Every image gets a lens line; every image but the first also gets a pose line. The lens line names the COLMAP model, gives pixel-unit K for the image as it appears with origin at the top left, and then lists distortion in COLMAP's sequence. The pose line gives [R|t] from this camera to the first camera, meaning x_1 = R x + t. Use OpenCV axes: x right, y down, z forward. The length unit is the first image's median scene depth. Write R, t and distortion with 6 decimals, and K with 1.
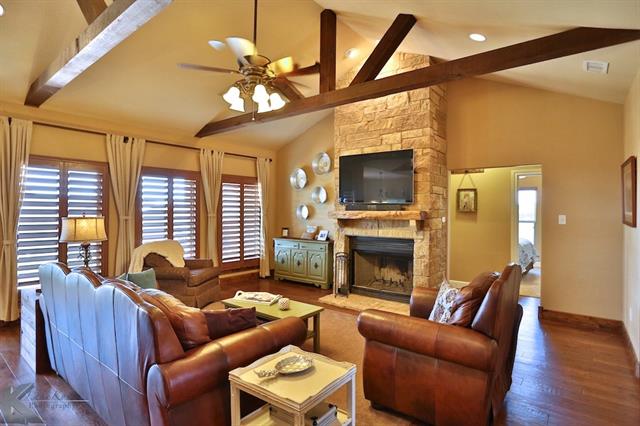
lens RADIAL K [[351.9, 0, 320.0], [0, 351.9, 213.0], [0, 0, 1]] dist [-0.000023, 0.000417]
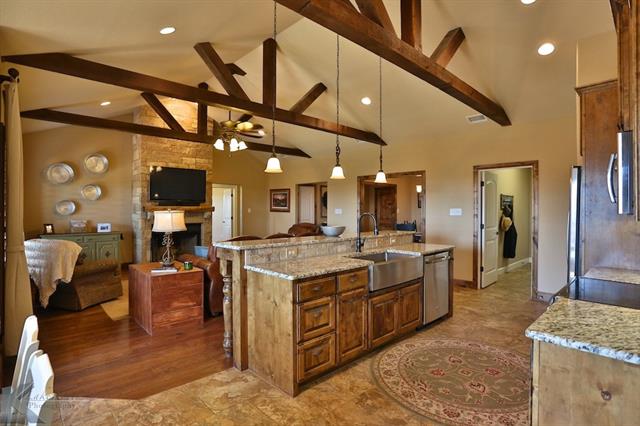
lens RADIAL K [[329.7, 0, 320.0], [0, 329.7, 213.0], [0, 0, 1]] dist [-0.030227, 0.001018]
pose [[0.133766, -0.018730, 0.990836, -1.179941], [0.004300, 0.999823, 0.018319, -0.000749], [-0.991004, 0.001810, 0.133823, 0.218179]]
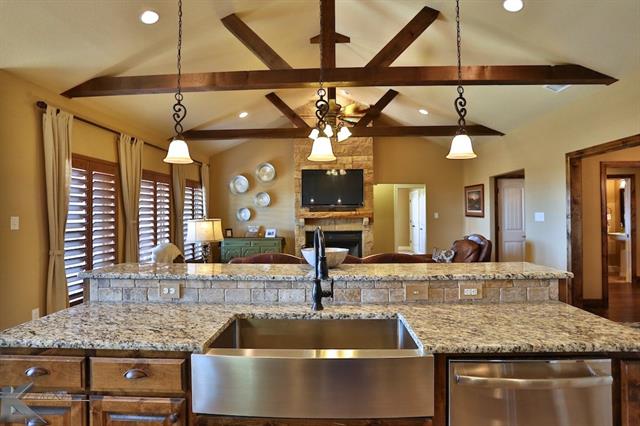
lens RADIAL K [[346.5, 0, 321.0], [0, 346.5, 205.9], [0, 0, 1]] dist [-0.037988, 0.000576]
pose [[0.805329, -0.000888, 0.592827, -0.688438], [0.017701, 0.999589, -0.022550, 0.000434], [-0.592564, 0.028654, 0.805014, -0.049569]]
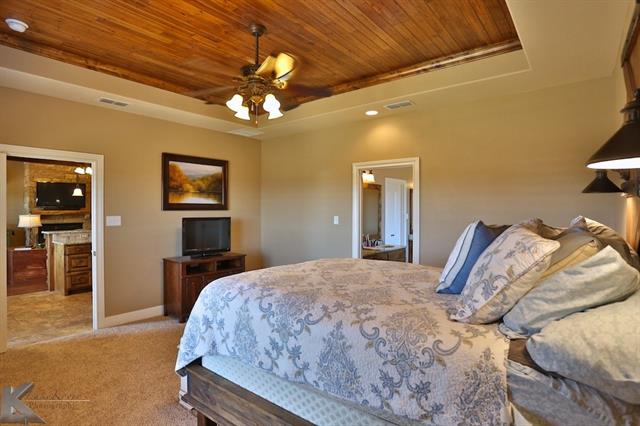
lens RADIAL K [[329.7, 0, 320.0], [0, 329.7, 213.0], [0, 0, 1]] dist [-0.030227, 0.001018]
pose [[-0.014839, -0.015469, 0.999770, -1.768186], [0.004098, 0.999871, 0.015532, -0.015452], [-0.999881, 0.004327, -0.014774, -0.468539]]
